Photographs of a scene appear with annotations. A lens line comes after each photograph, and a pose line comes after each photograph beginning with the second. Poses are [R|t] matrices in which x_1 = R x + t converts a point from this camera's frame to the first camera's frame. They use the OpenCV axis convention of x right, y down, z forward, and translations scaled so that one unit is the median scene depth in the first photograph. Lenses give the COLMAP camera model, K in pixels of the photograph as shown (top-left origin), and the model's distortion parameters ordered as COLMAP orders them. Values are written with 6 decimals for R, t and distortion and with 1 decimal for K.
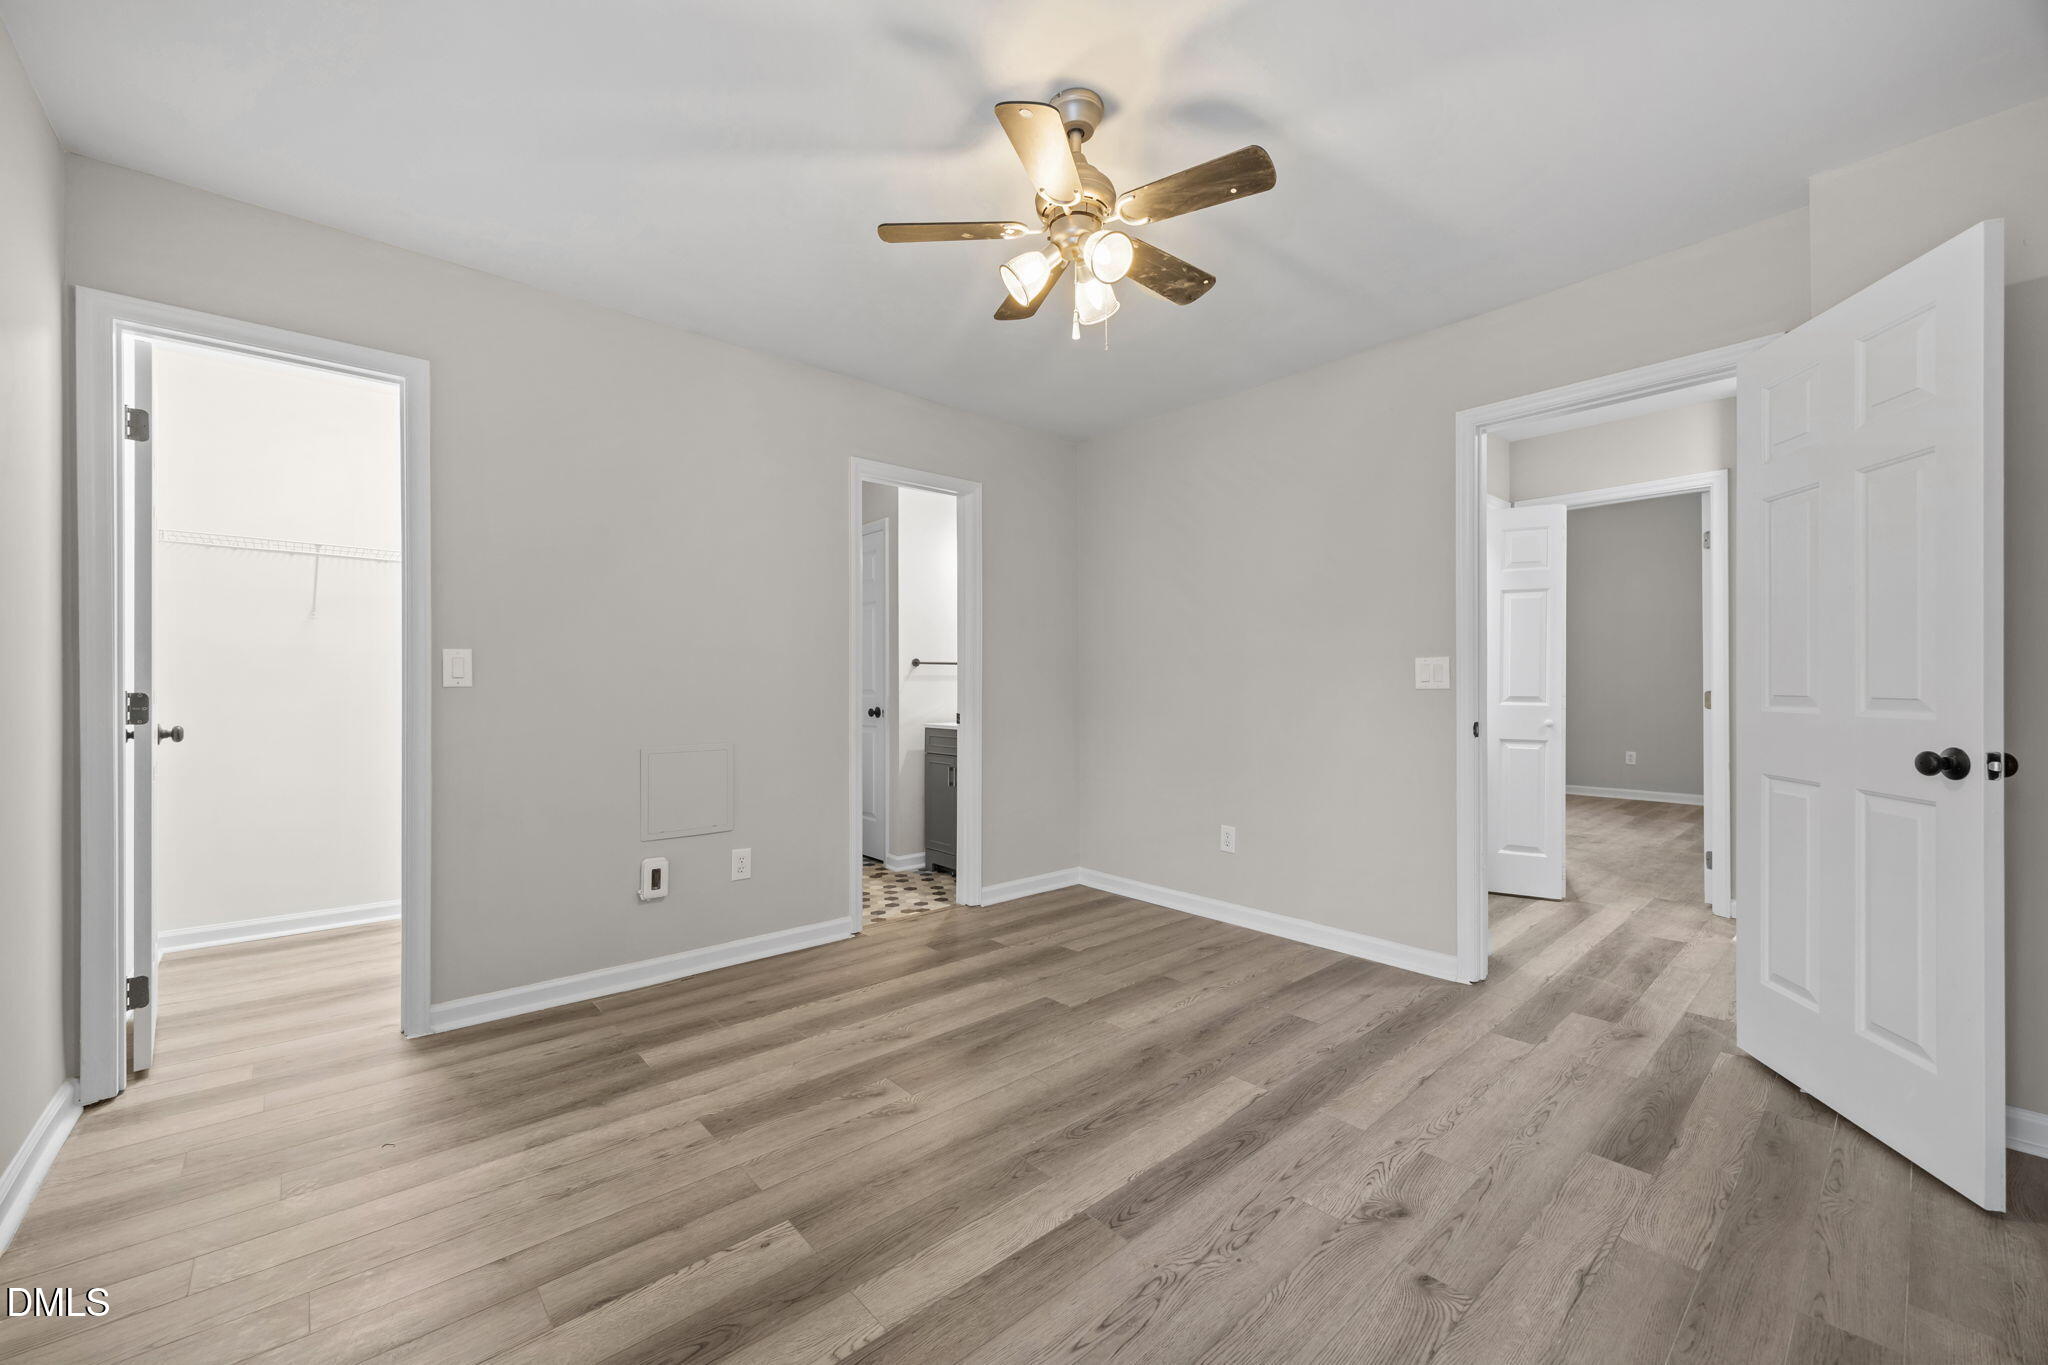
lens RADIAL K [[789.1, 0, 1023.5], [0, 789.1, 686.4], [0, 0, 1]] dist [-0.003333, -0.000307]
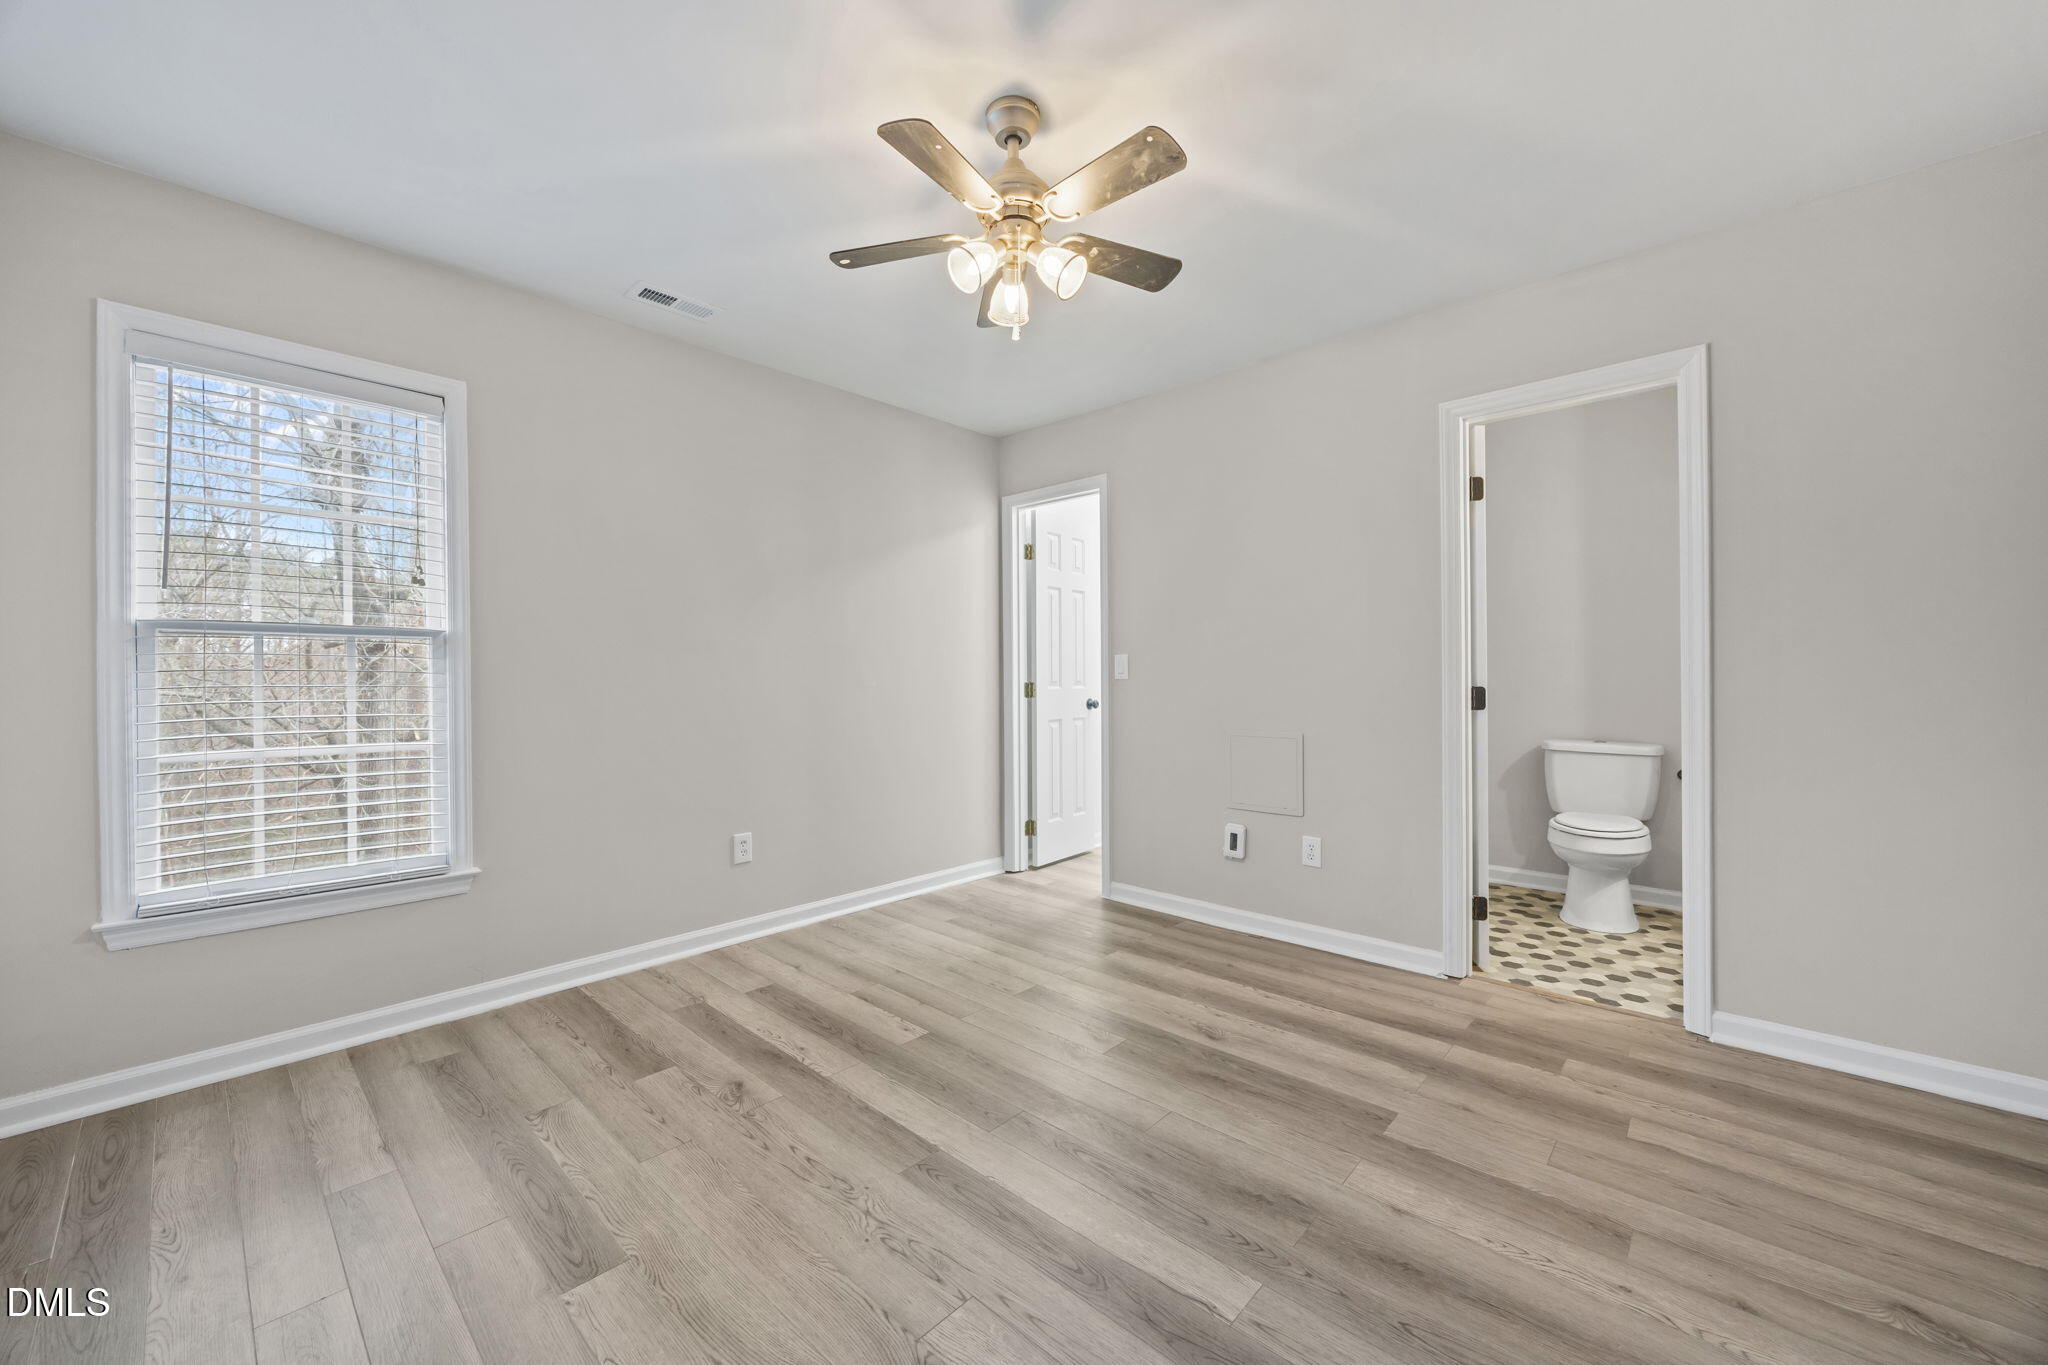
lens RADIAL K [[789.1, 0, 1023.5], [0, 789.1, 686.4], [0, 0, 1]] dist [-0.003333, -0.000307]
pose [[0.095733, 0.010558, -0.995351, 0.816603], [0.005533, 0.999923, 0.011139, -0.004223], [0.995392, -0.006573, 0.095667, 0.690987]]
